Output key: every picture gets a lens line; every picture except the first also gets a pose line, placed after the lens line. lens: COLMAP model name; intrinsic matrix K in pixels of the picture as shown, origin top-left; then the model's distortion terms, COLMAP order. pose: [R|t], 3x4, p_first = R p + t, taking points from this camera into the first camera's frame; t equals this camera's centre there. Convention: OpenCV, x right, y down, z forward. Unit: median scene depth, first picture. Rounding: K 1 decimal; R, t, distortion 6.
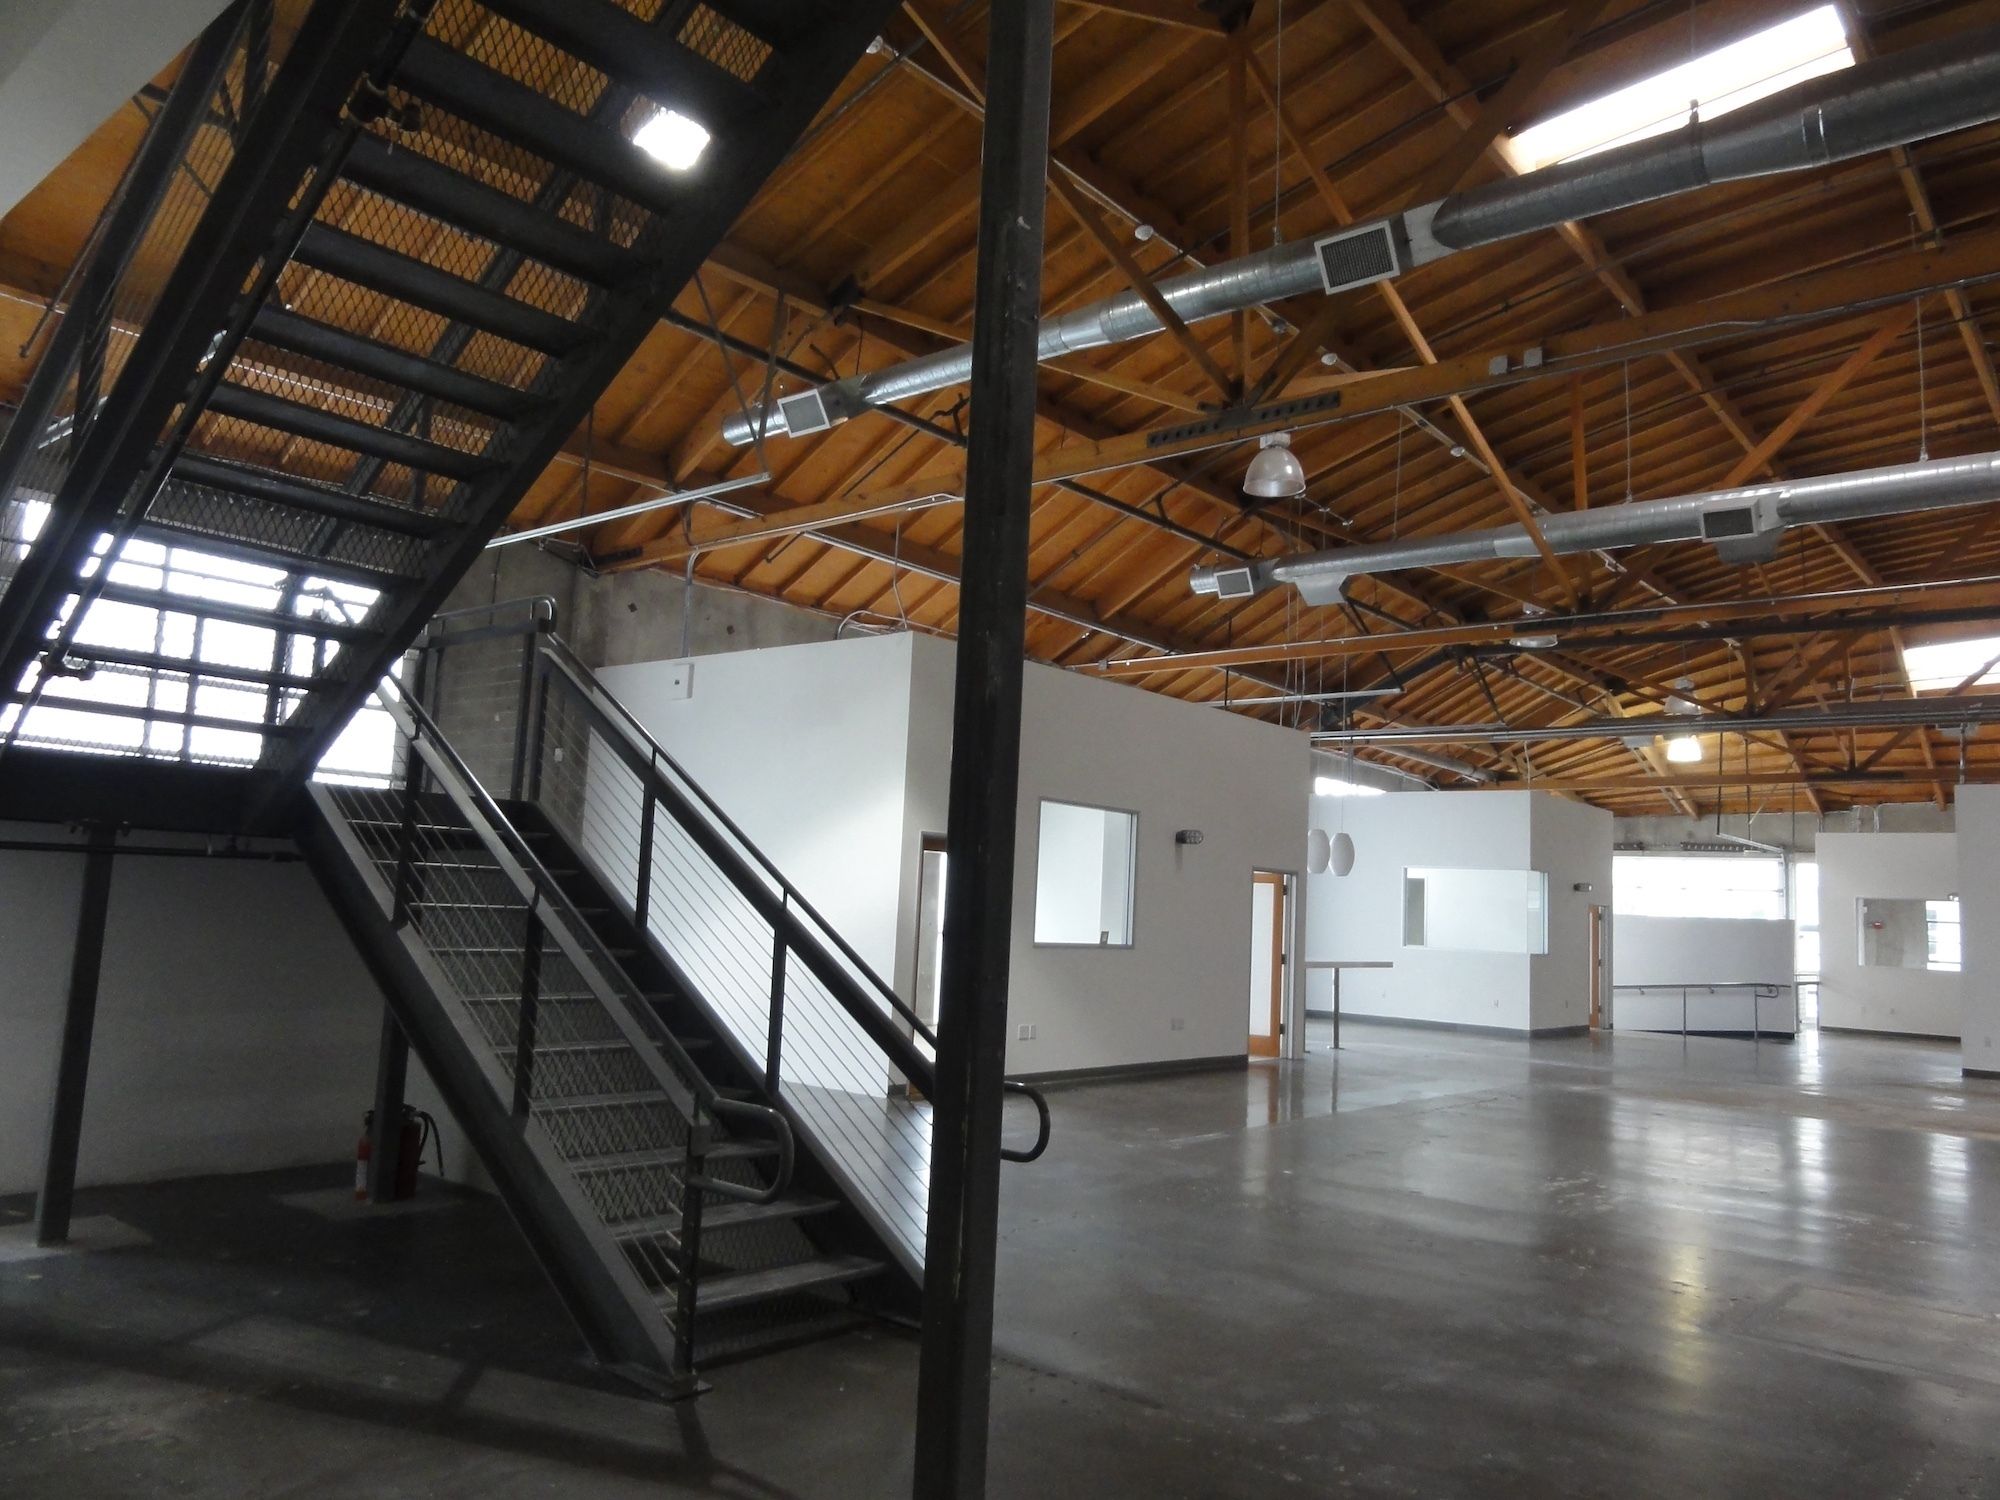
lens RADIAL K [[1411.2, 0, 999.5], [0, 1411.2, 748.3], [0, 0, 1]] dist [-0.005125, 0.002368]
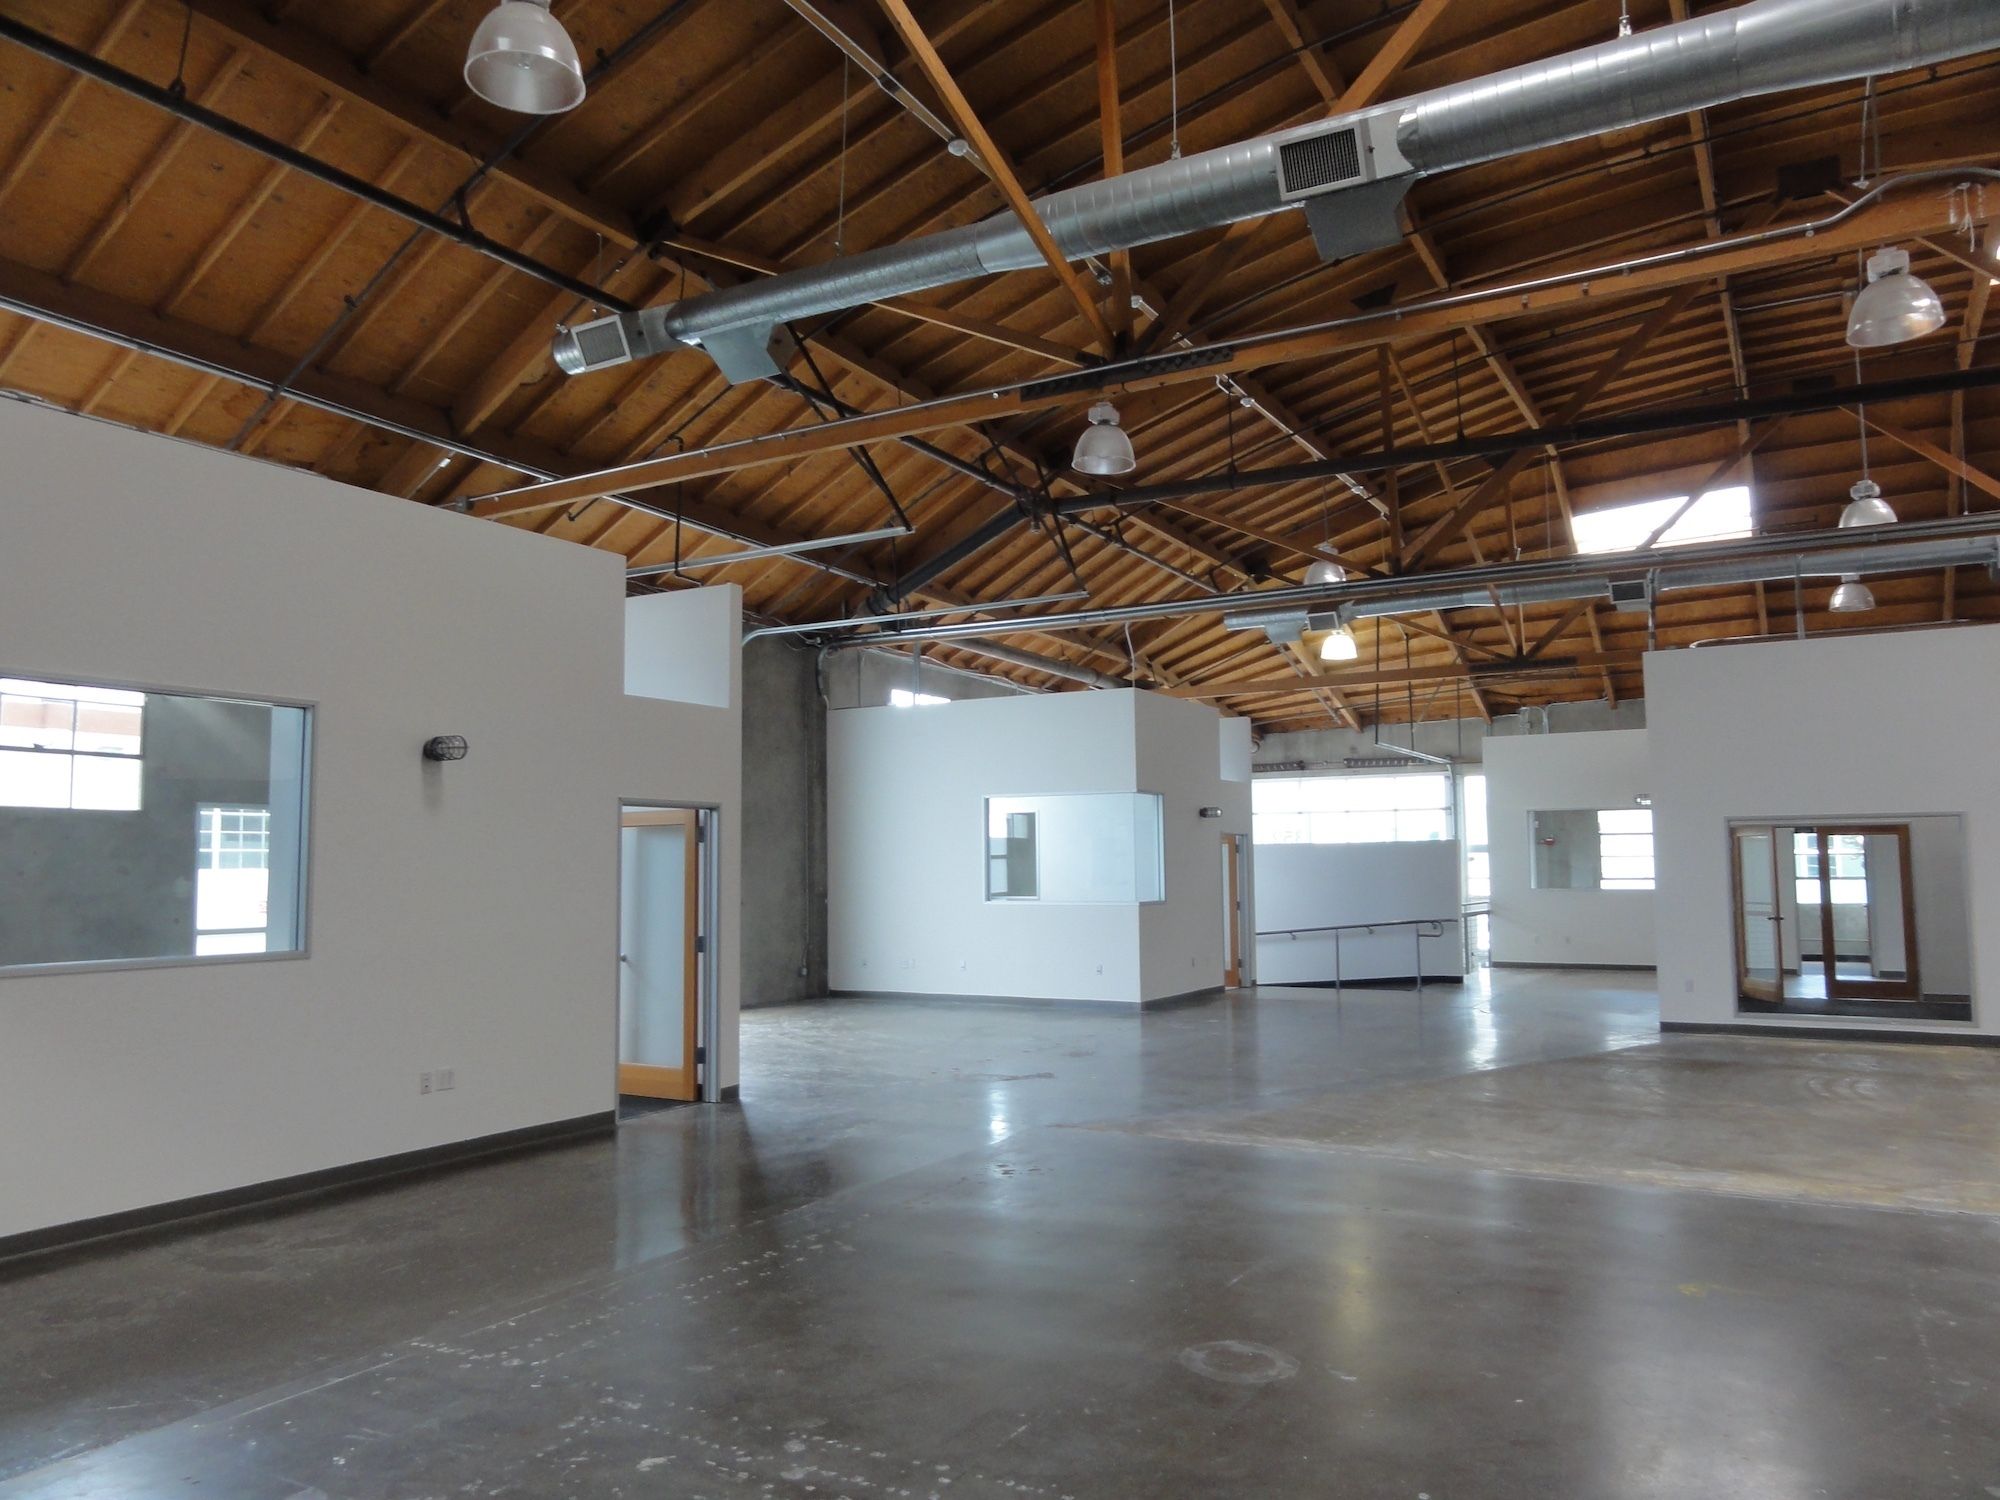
lens RADIAL K [[1411.2, 0, 1000.0], [0, 1411.2, 752.3], [0, 0, 1]] dist [-0.005125, 0.002368]
pose [[0.980907, -0.040836, 0.190144, 0.139321], [0.034214, 0.998693, 0.037979, 0.028843], [-0.191447, -0.030748, 0.981021, 0.233119]]
